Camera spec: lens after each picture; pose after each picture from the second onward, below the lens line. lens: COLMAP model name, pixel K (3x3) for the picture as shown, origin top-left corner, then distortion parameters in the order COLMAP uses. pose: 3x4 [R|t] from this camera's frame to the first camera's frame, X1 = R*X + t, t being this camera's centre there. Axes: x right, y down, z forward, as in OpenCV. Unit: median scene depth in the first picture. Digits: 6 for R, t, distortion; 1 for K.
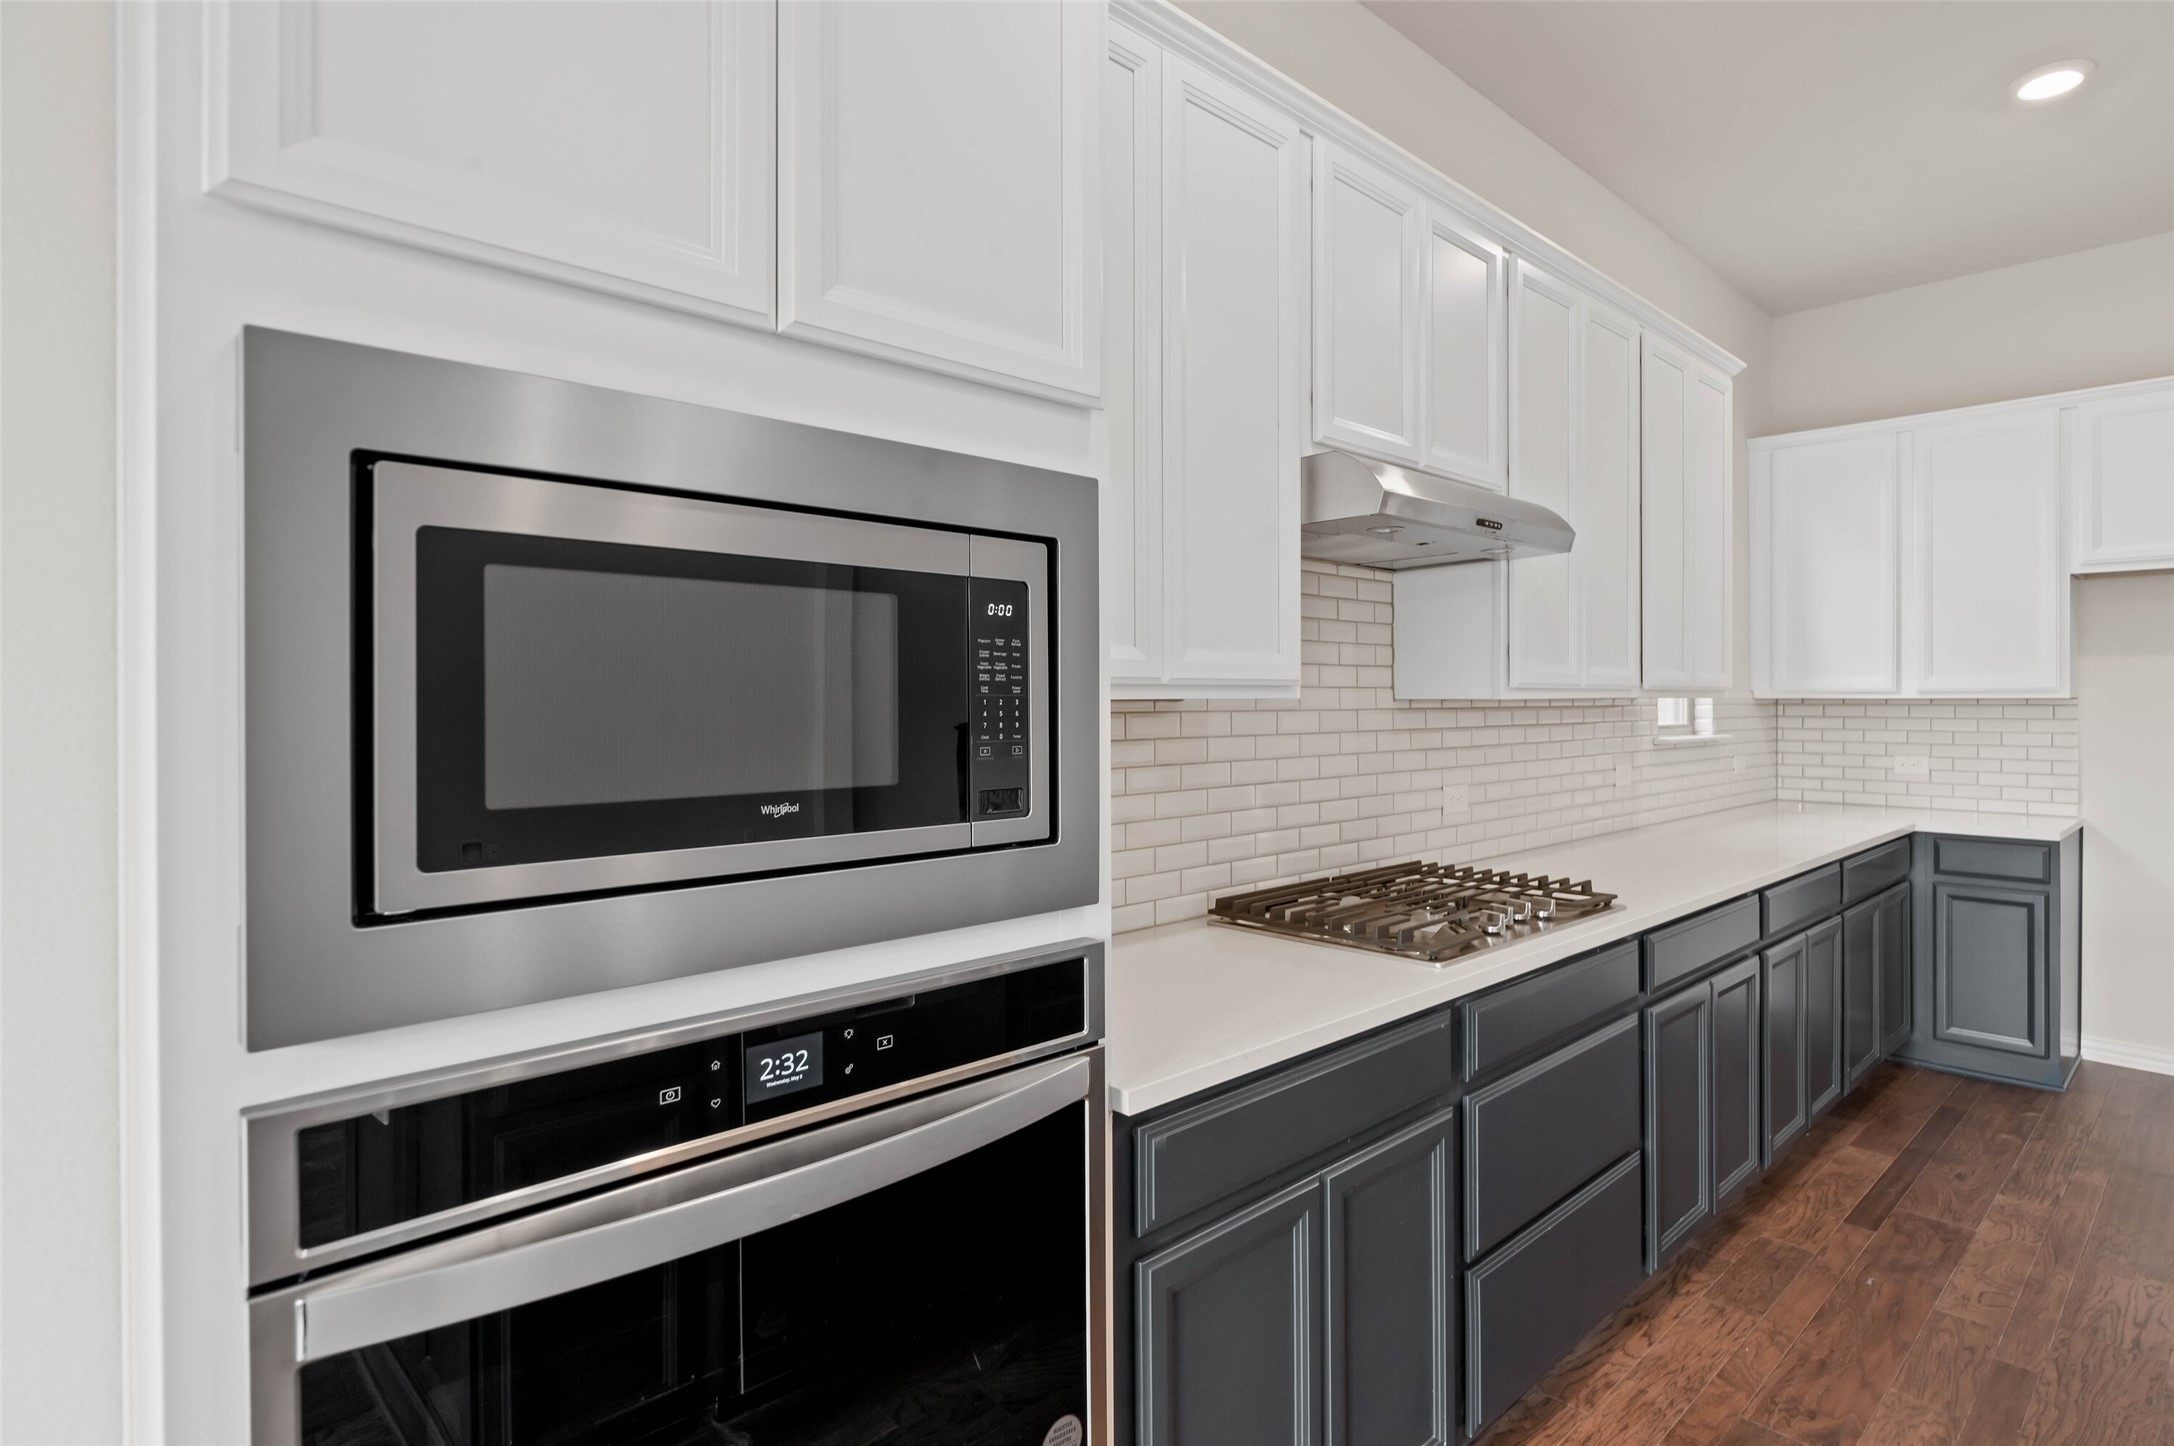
lens RADIAL K [[1092.5, 0, 1087.5], [0, 1092.5, 705.4], [0, 0, 1]] dist [-0.004477, -0.000645]
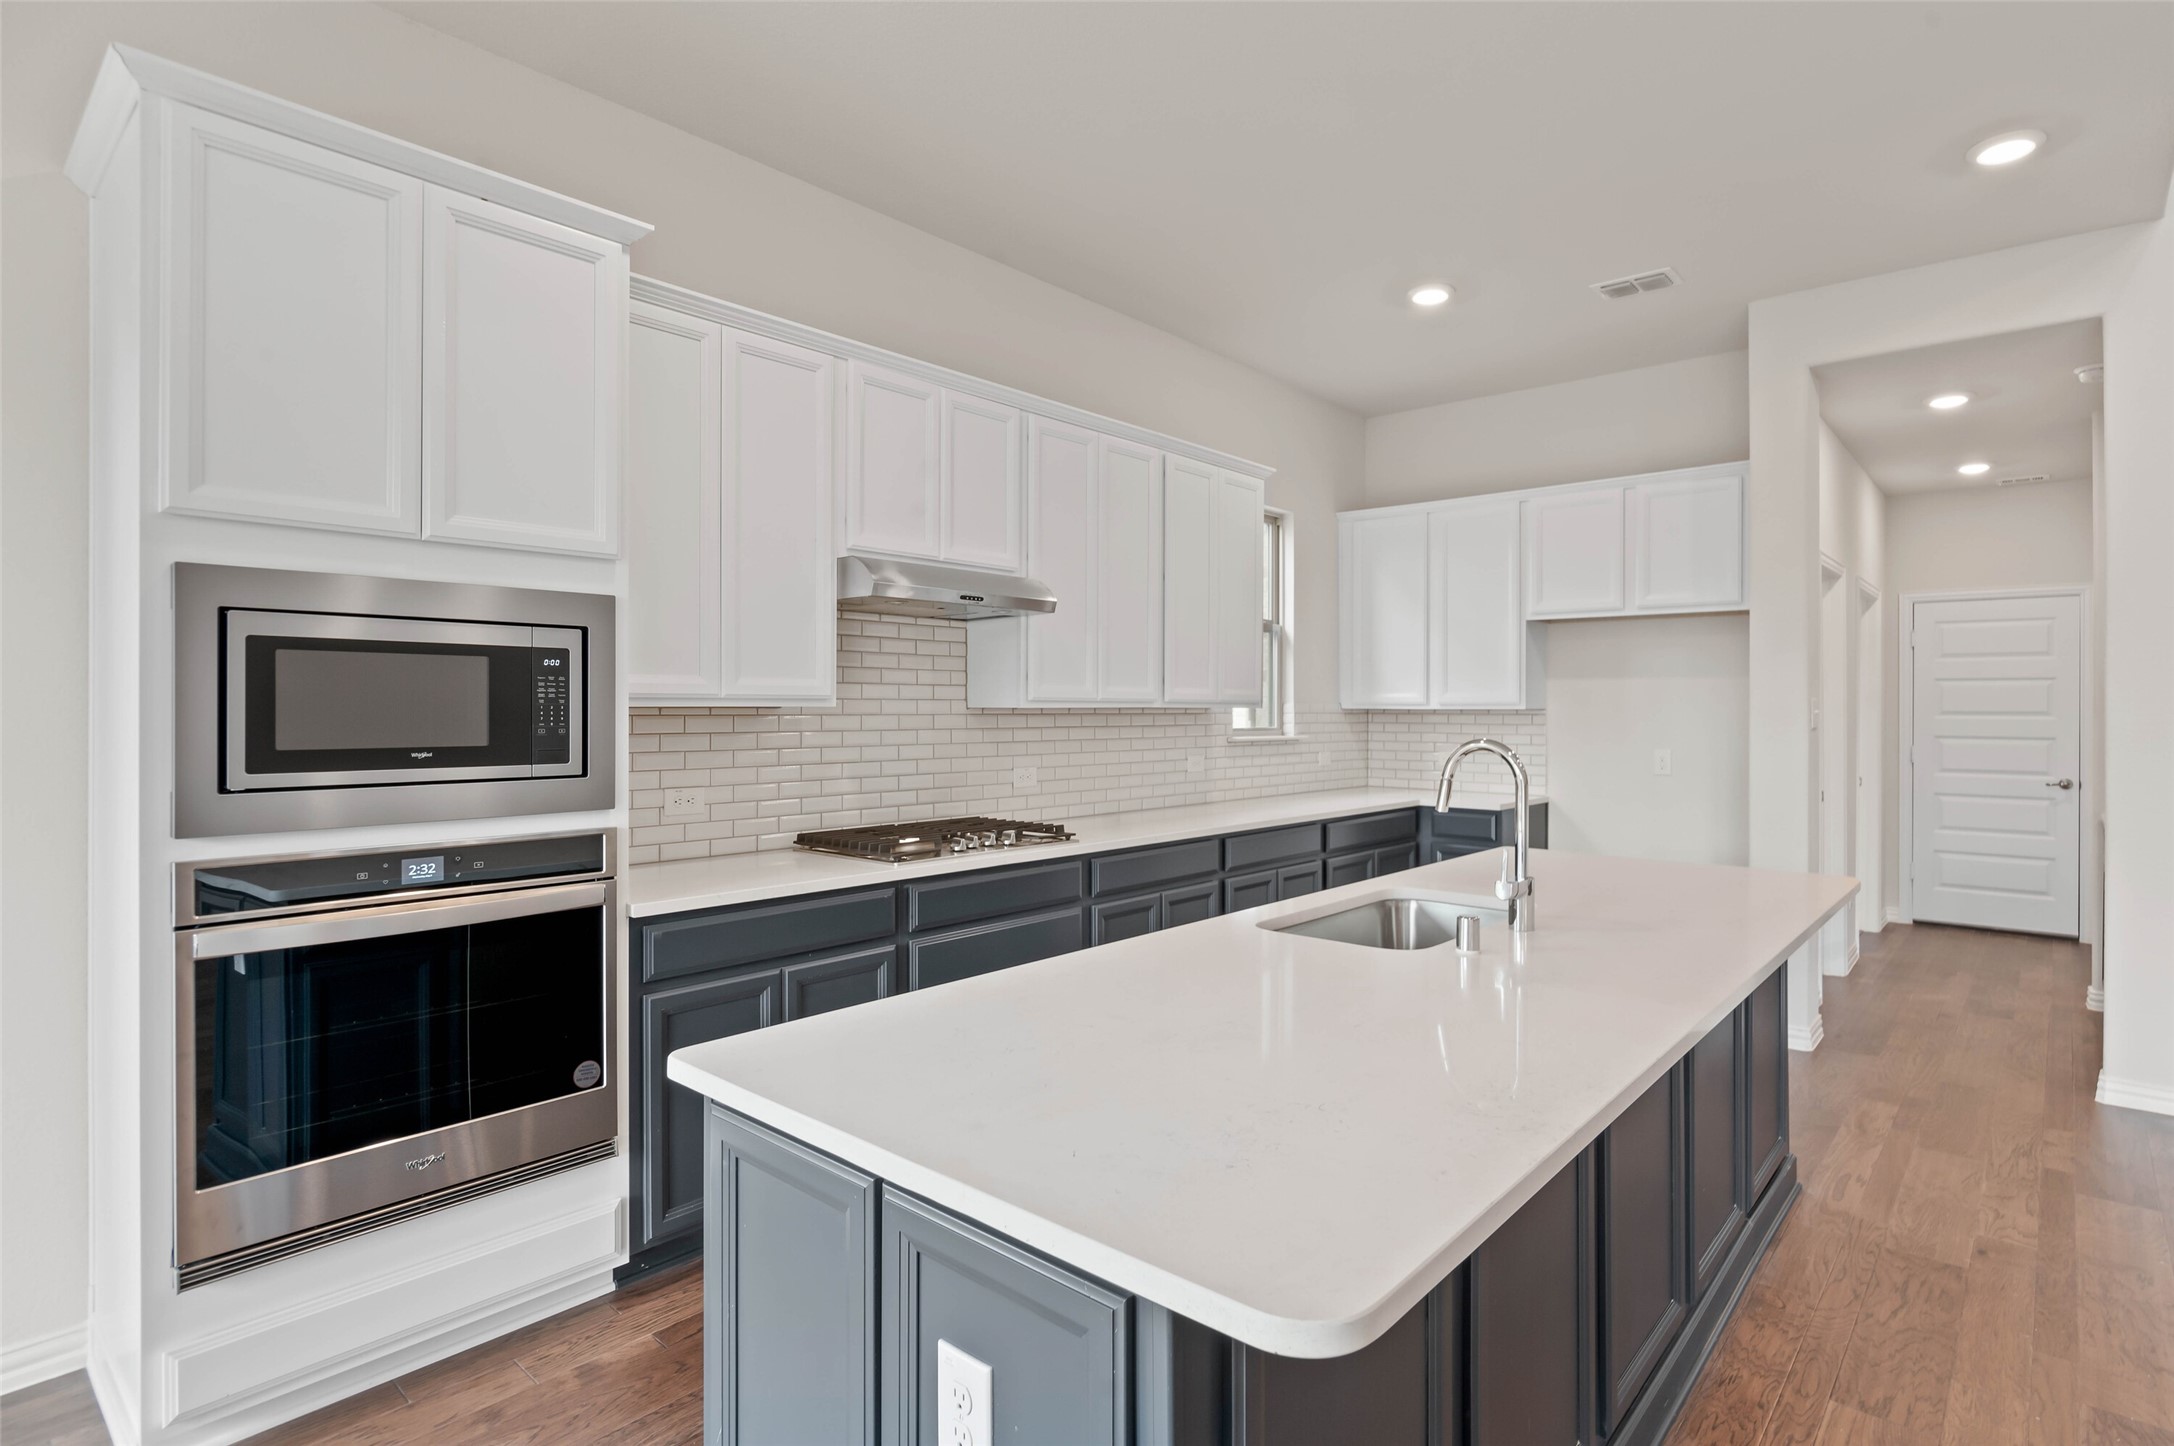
lens RADIAL K [[1092.5, 0, 1100.7], [0, 1092.5, 710.2], [0, 0, 1]] dist [-0.004477, -0.000645]
pose [[0.994234, 0.004285, 0.107143, 0.649787], [-0.003924, 0.999986, -0.003572, 0.005177], [-0.107157, 0.003131, 0.994237, -1.030996]]
